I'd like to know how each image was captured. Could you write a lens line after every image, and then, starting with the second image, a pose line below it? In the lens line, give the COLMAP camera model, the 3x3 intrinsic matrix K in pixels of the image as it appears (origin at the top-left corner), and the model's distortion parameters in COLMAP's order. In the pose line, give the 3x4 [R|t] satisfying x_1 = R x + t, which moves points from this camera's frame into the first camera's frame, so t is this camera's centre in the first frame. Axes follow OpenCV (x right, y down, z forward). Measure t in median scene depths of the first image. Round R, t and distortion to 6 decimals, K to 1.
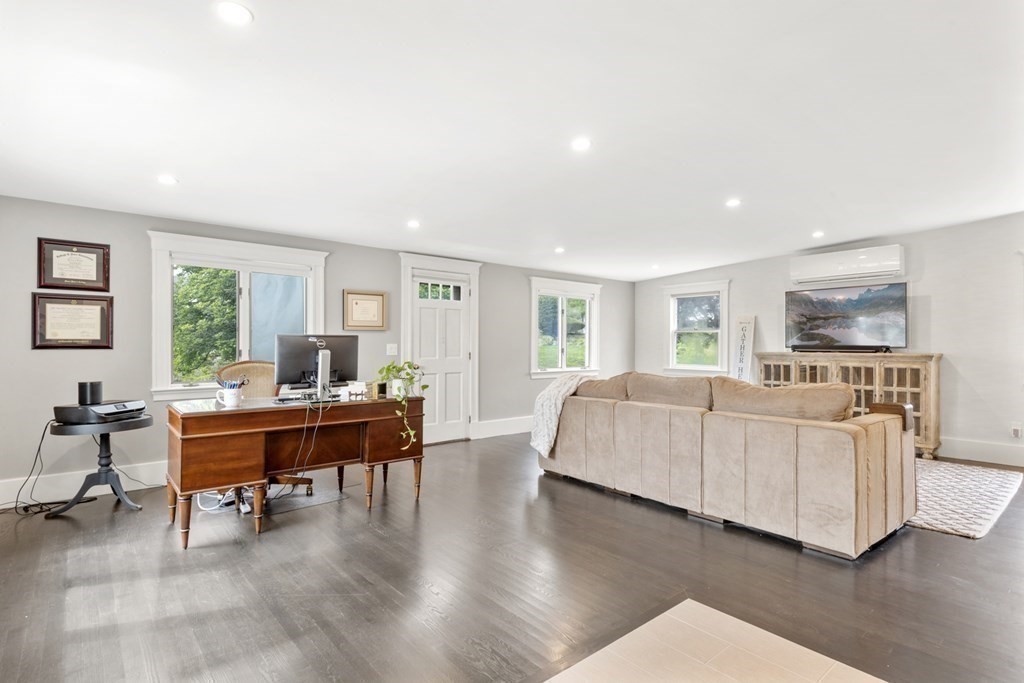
lens RADIAL K [[506.4, 0, 509.6], [0, 506.4, 344.6], [0, 0, 1]] dist [-0.003554, 0.000025]
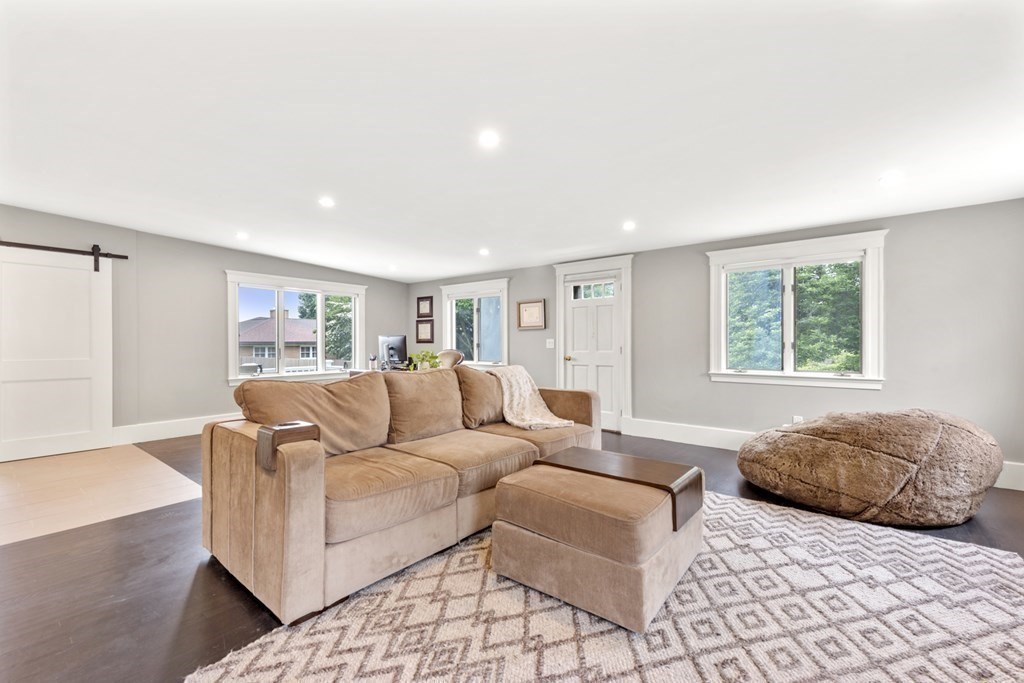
lens RADIAL K [[436.2, 0, 505.4], [0, 436.2, 340.6], [0, 0, 1]] dist [0.001043, 0.000037]
pose [[0.180071, -0.001501, -0.983653, 0.819140], [0.010760, 0.999942, 0.000444, 0.000389], [0.983595, -0.010664, 0.180076, 0.694780]]
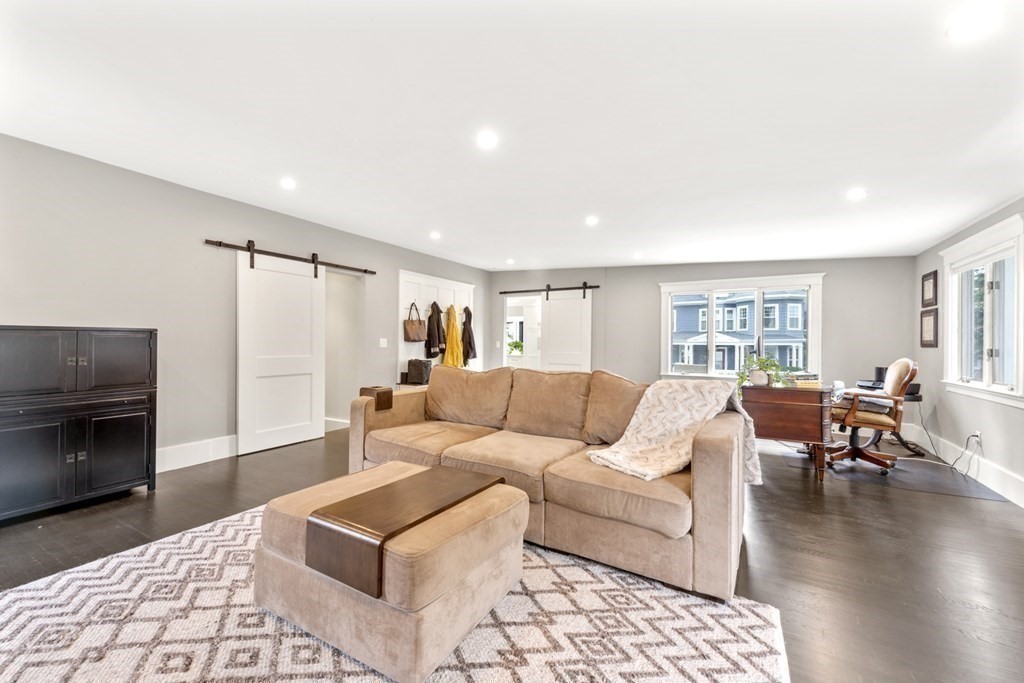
lens RADIAL K [[410.5, 0, 505.1], [0, 410.5, 342.9], [0, 0, 1]] dist [-0.001093, -0.000041]
pose [[-0.946931, -0.004681, -0.321403, 0.464798], [-0.001532, 0.999948, -0.010050, 0.006921], [0.321434, -0.009024, -0.946889, 1.194297]]
